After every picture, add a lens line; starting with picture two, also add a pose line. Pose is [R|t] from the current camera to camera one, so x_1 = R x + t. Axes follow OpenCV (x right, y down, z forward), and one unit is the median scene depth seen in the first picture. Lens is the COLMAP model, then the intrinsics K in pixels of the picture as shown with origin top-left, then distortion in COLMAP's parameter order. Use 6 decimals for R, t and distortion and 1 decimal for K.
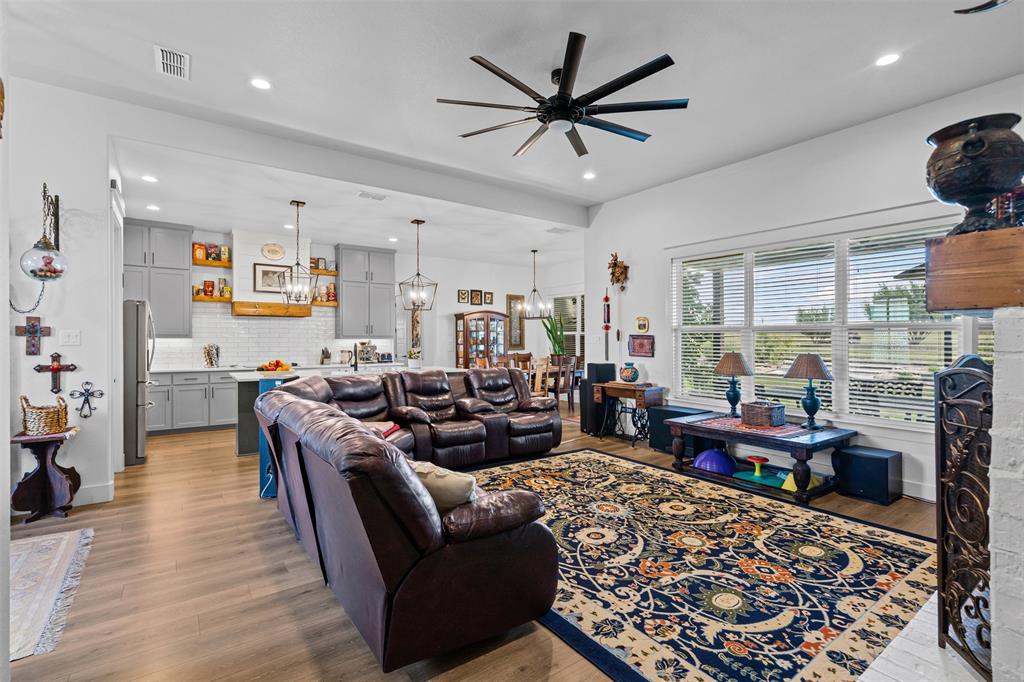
lens RADIAL K [[474.8, 0, 508.5], [0, 474.8, 342.9], [0, 0, 1]] dist [-0.000231, 0.000917]
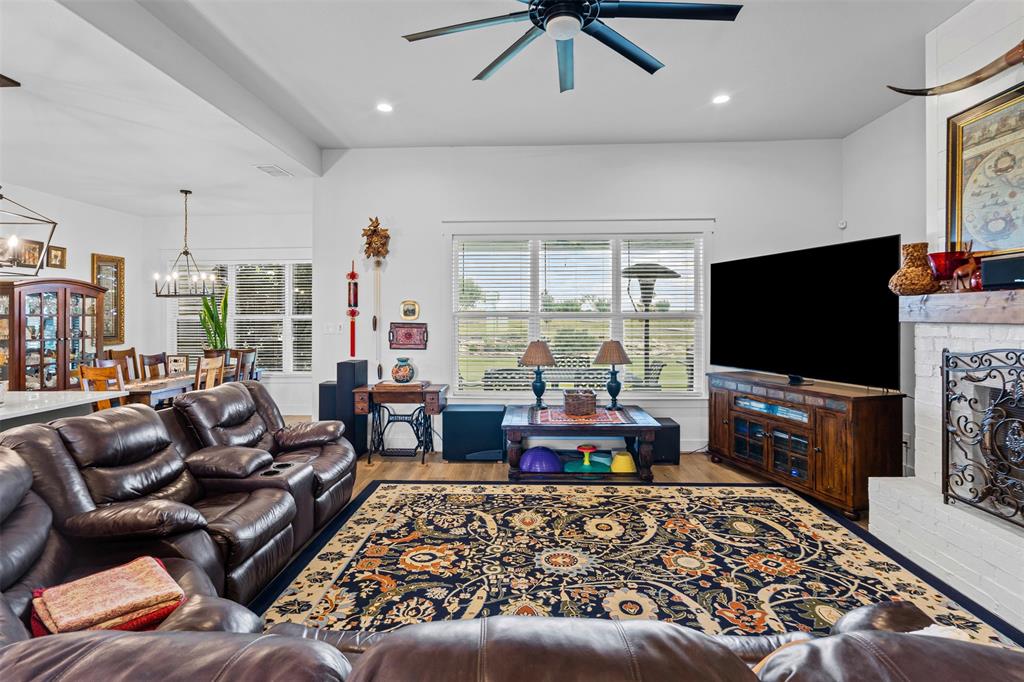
lens RADIAL K [[481.5, 0, 512.7], [0, 481.5, 314.0], [0, 0, 1]] dist [-0.003557, 0.000336]
pose [[0.611175, -0.000840, 0.791495, -0.433148], [0.012614, 0.999883, -0.008679, -0.036486], [-0.791395, 0.015288, 0.611114, 0.574532]]
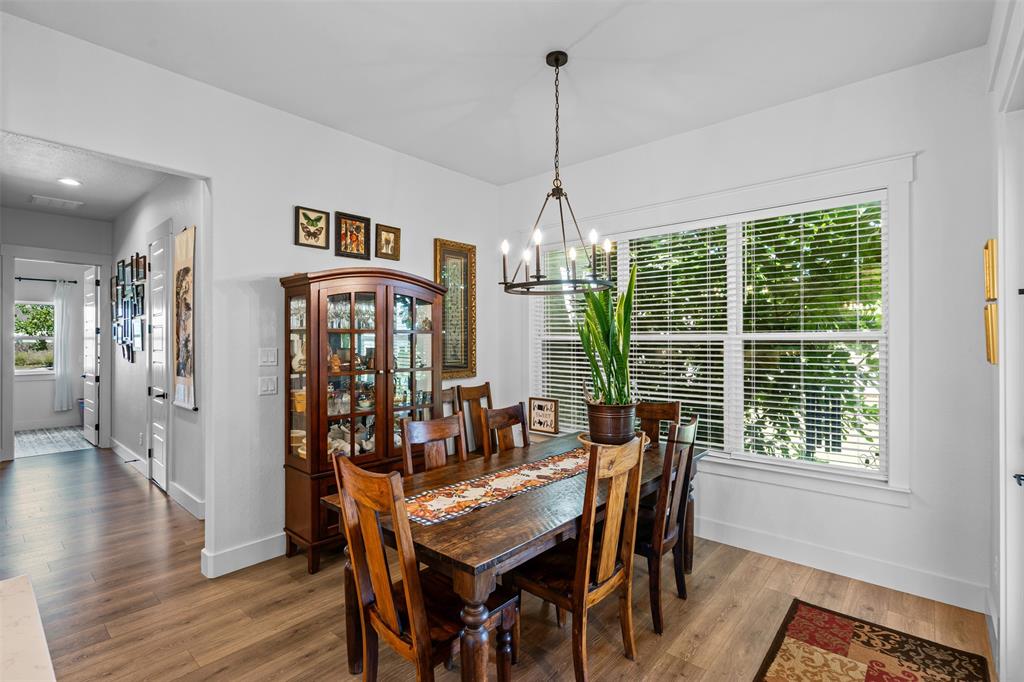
lens RADIAL K [[474.8, 0, 508.5], [0, 474.8, 342.9], [0, 0, 1]] dist [-0.000231, 0.000917]
pose [[0.973612, -0.005047, 0.228154, -0.093825], [0.006405, 0.999966, -0.005211, -0.036137], [-0.228119, 0.006535, 0.973611, 1.647706]]
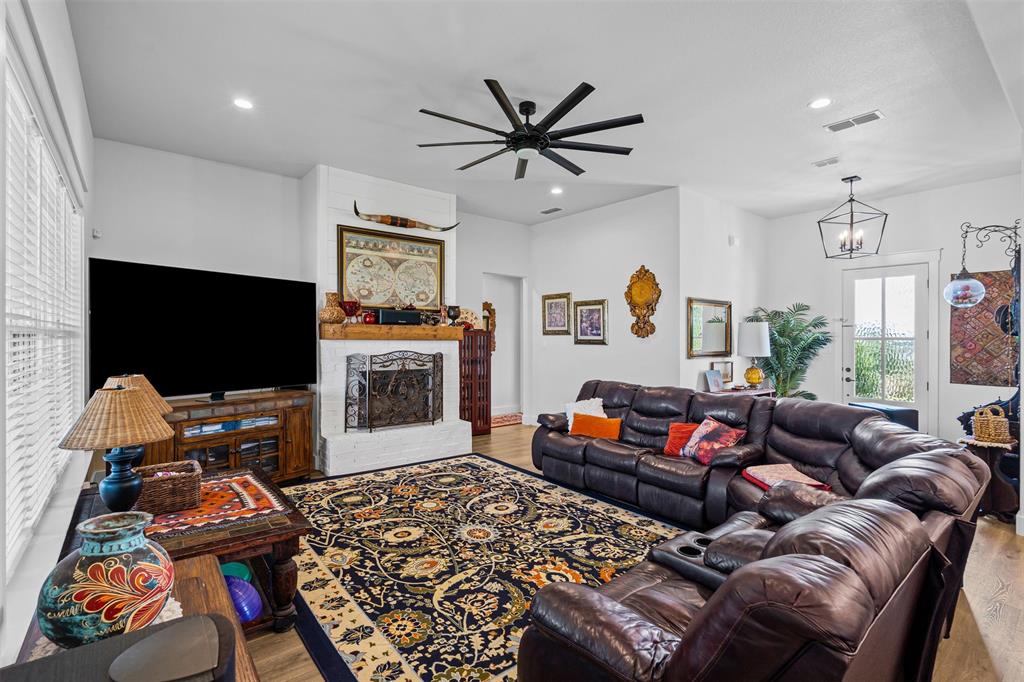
lens RADIAL K [[474.8, 0, 508.5], [0, 474.8, 342.9], [0, 0, 1]] dist [-0.000231, 0.000917]
pose [[-0.998506, -0.010594, -0.053610, 0.199757], [-0.011600, 0.999762, 0.018479, -0.043285], [0.053402, 0.019073, -0.998391, 1.882895]]
